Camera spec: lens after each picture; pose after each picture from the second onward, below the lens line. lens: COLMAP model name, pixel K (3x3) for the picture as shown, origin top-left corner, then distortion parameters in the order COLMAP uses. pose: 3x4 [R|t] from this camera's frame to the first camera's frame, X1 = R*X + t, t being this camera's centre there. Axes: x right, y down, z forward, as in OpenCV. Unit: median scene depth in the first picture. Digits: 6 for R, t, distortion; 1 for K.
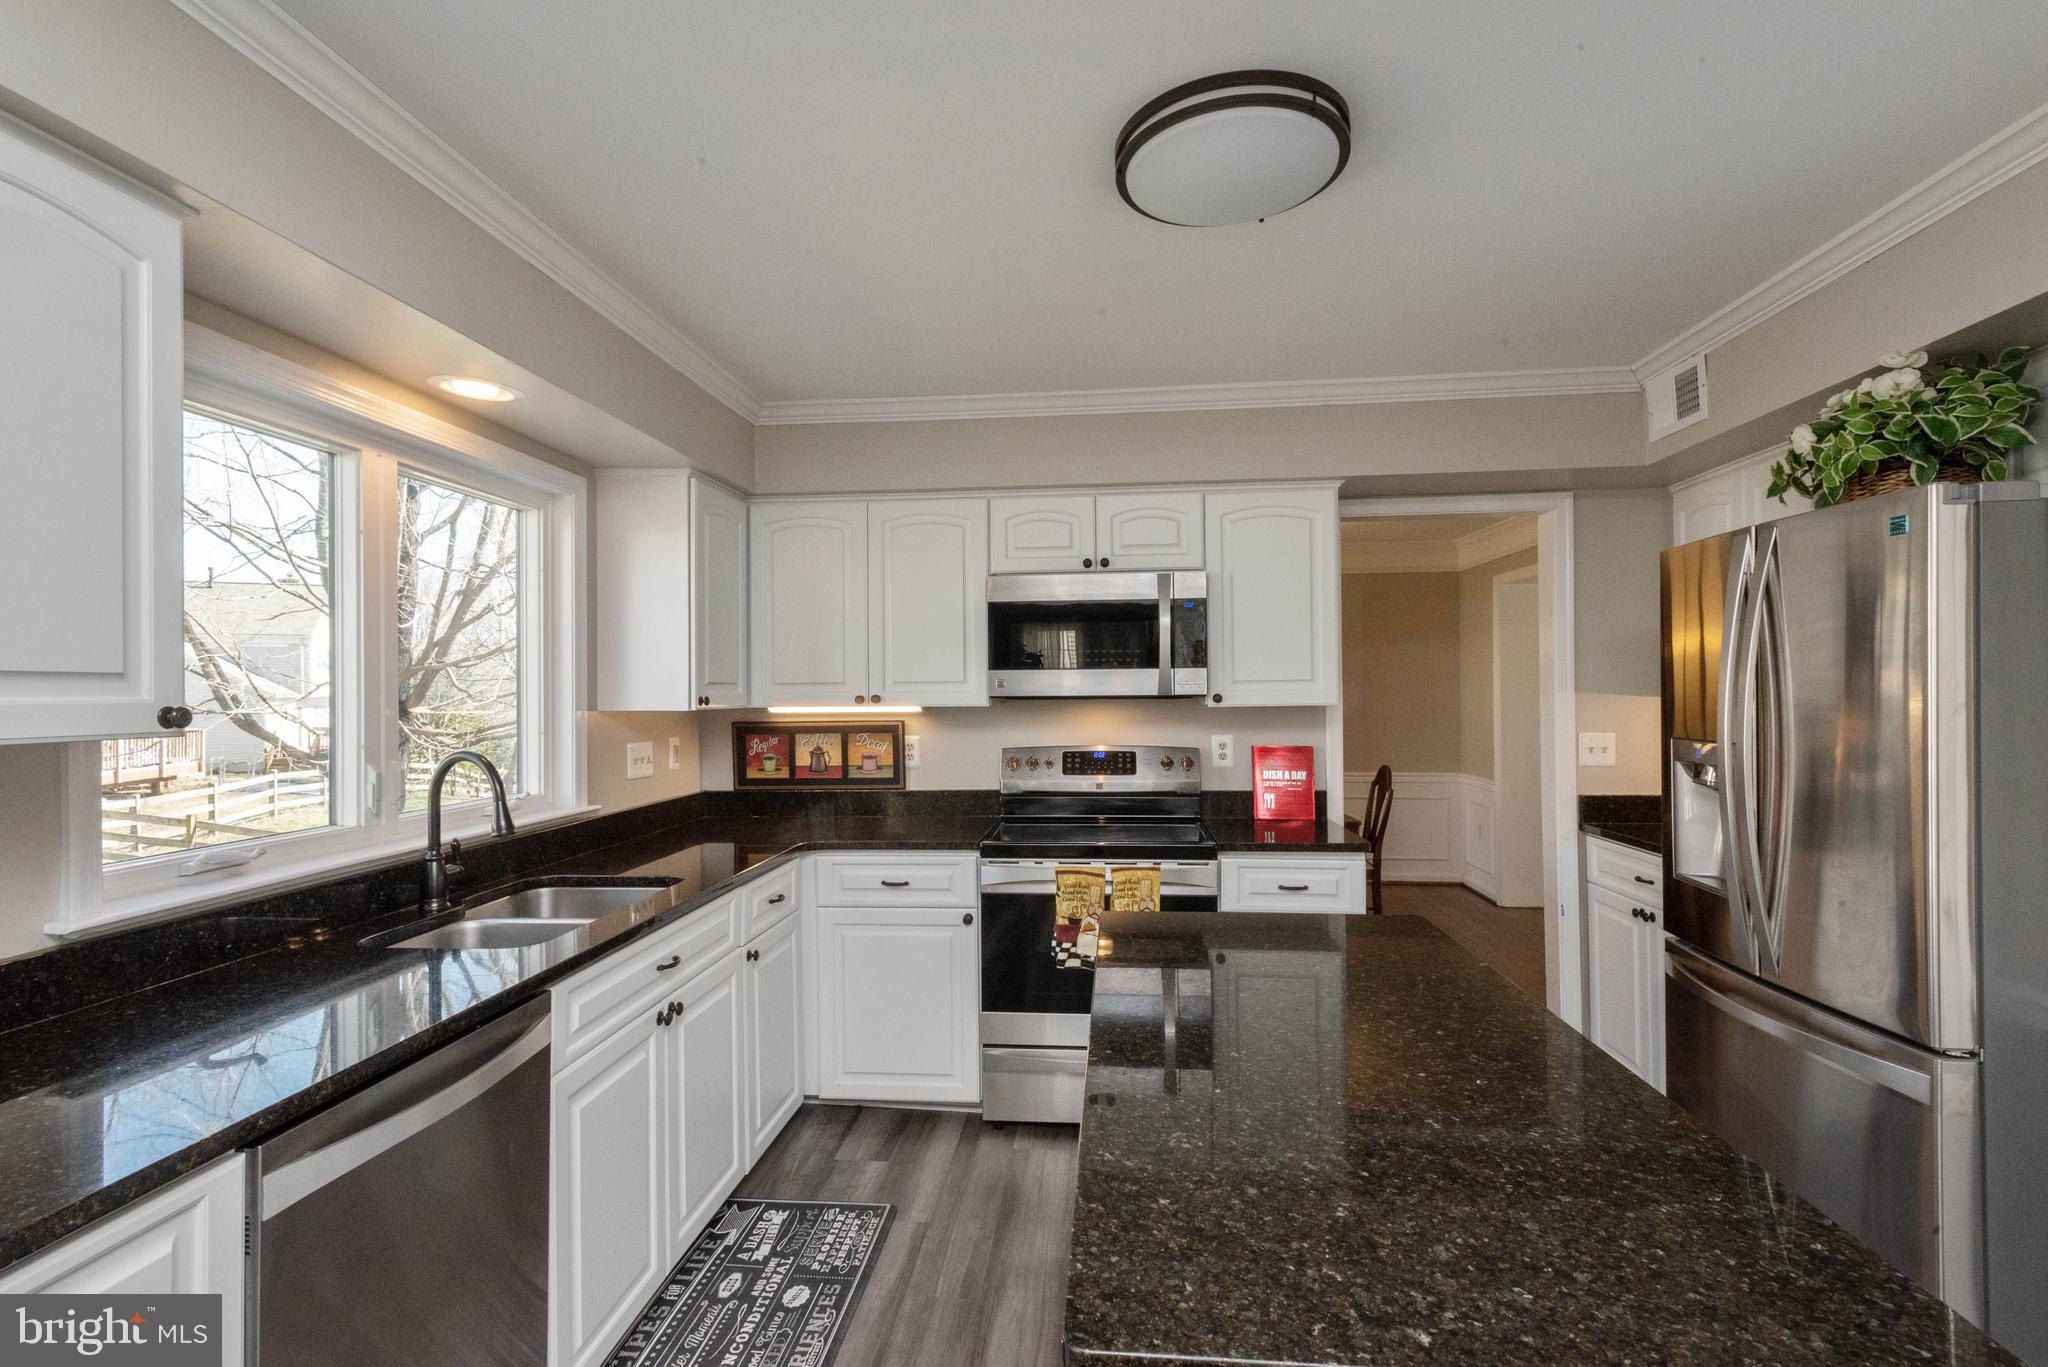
lens RADIAL K [[970.1, 0, 1026.6], [0, 970.1, 682.4], [0, 0, 1]] dist [0.024698, -0.004586]
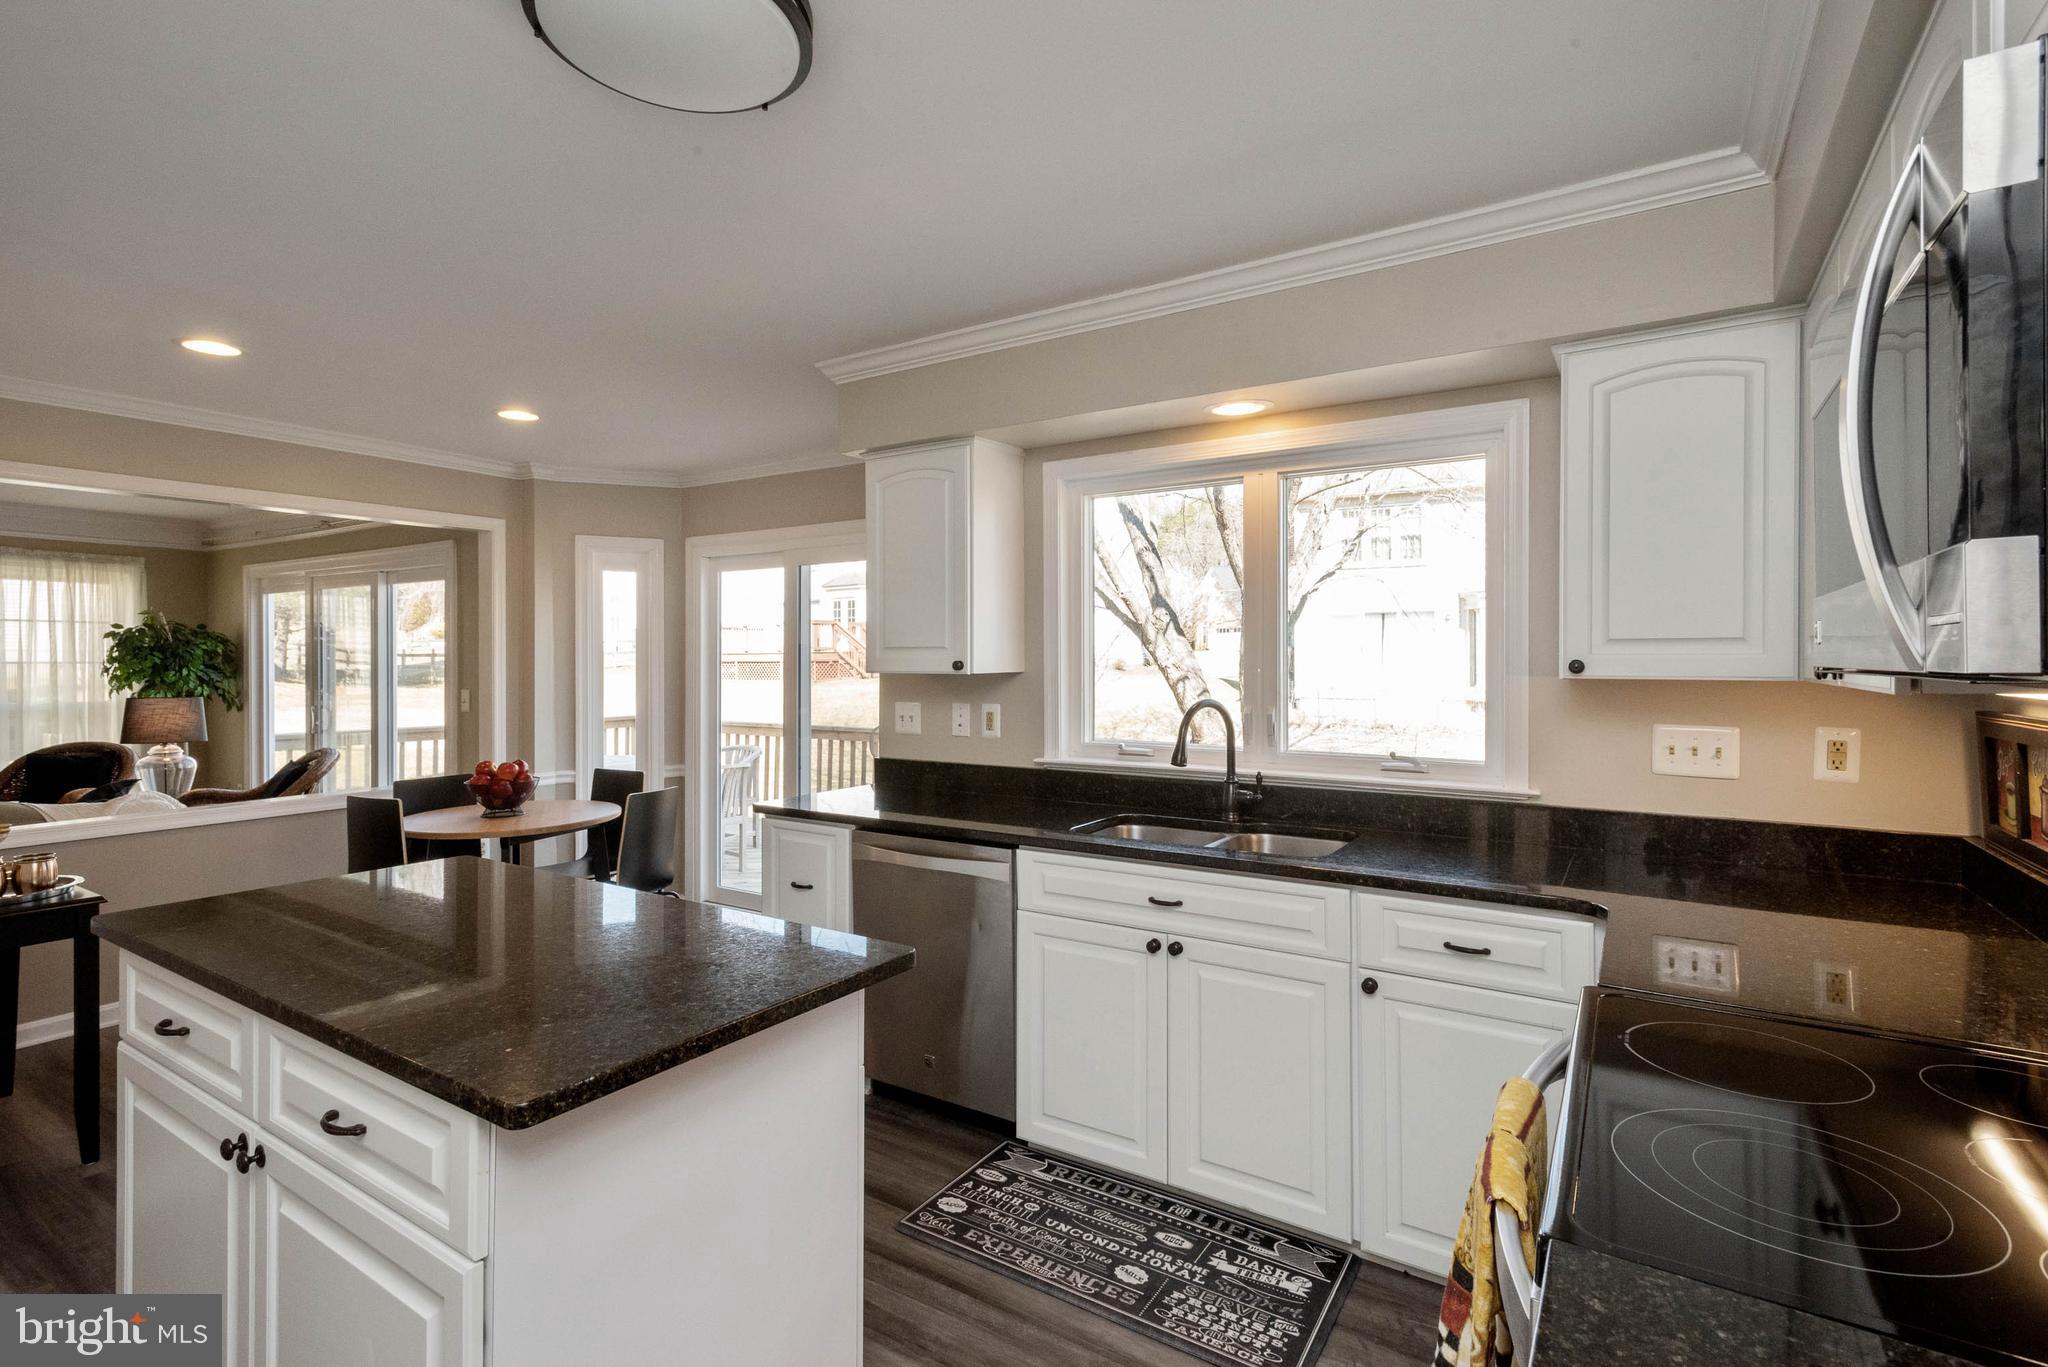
lens RADIAL K [[970.1, 0, 1021.7], [0, 970.1, 662.5], [0, 0, 1]] dist [0.024698, -0.004586]
pose [[-0.462866, 0.009191, -0.886381, 0.442056], [0.010802, 0.999930, 0.004727, 0.007970], [0.886362, -0.007387, -0.462933, 0.893042]]
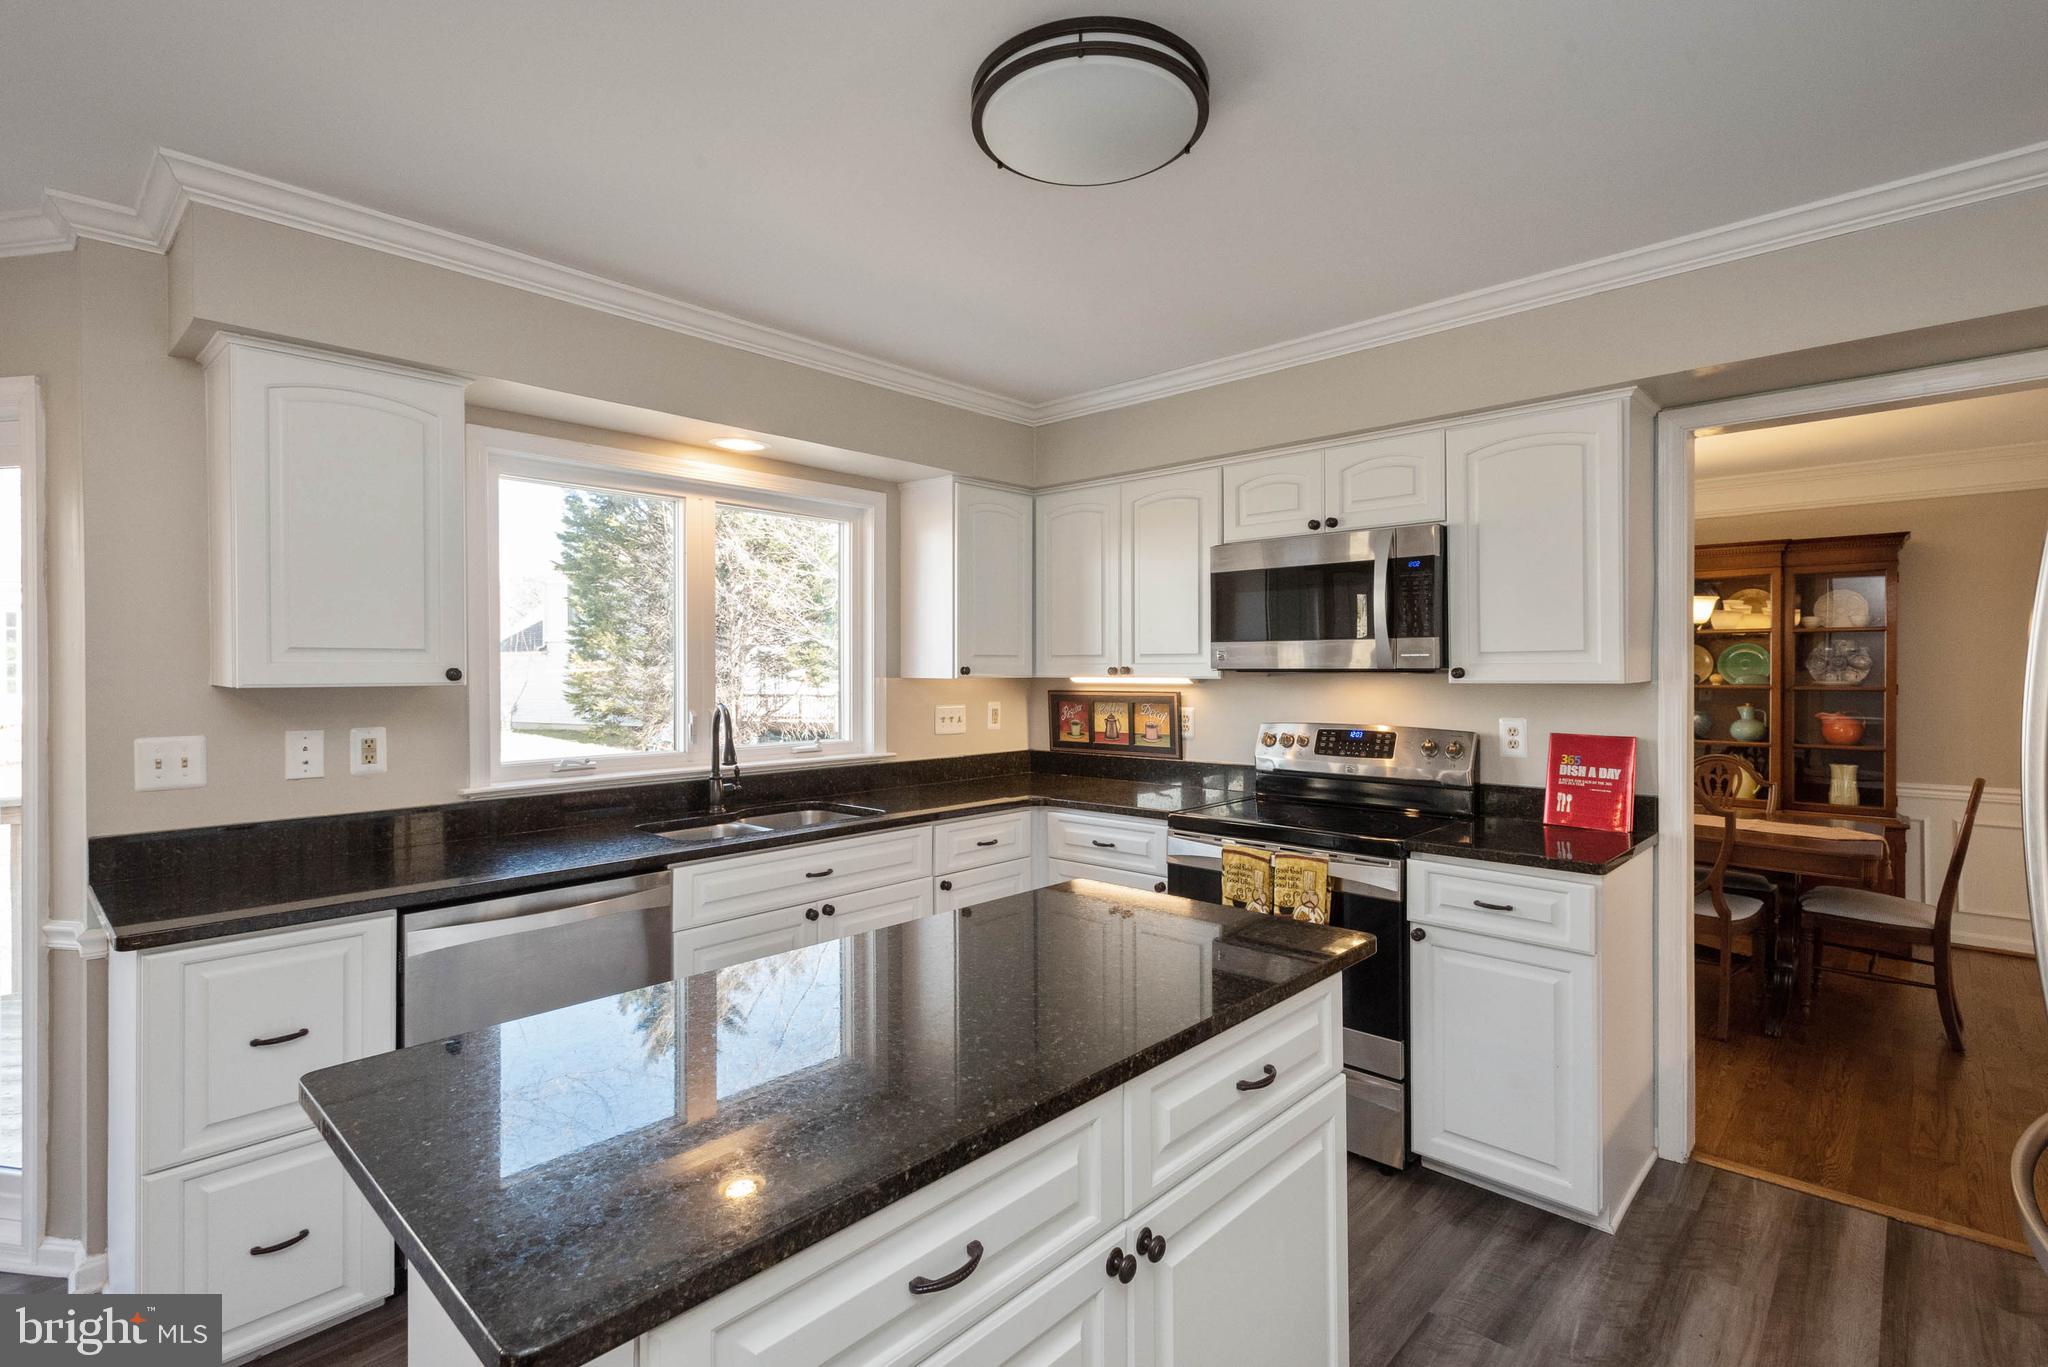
lens RADIAL K [[970.1, 0, 1008.1], [0, 970.1, 673.6], [0, 0, 1]] dist [0.024698, -0.004586]
pose [[0.784556, 0.010000, -0.619978, 0.405794], [0.001026, 0.999848, 0.017426, 0.001901], [0.620057, -0.014307, 0.784426, 0.098128]]
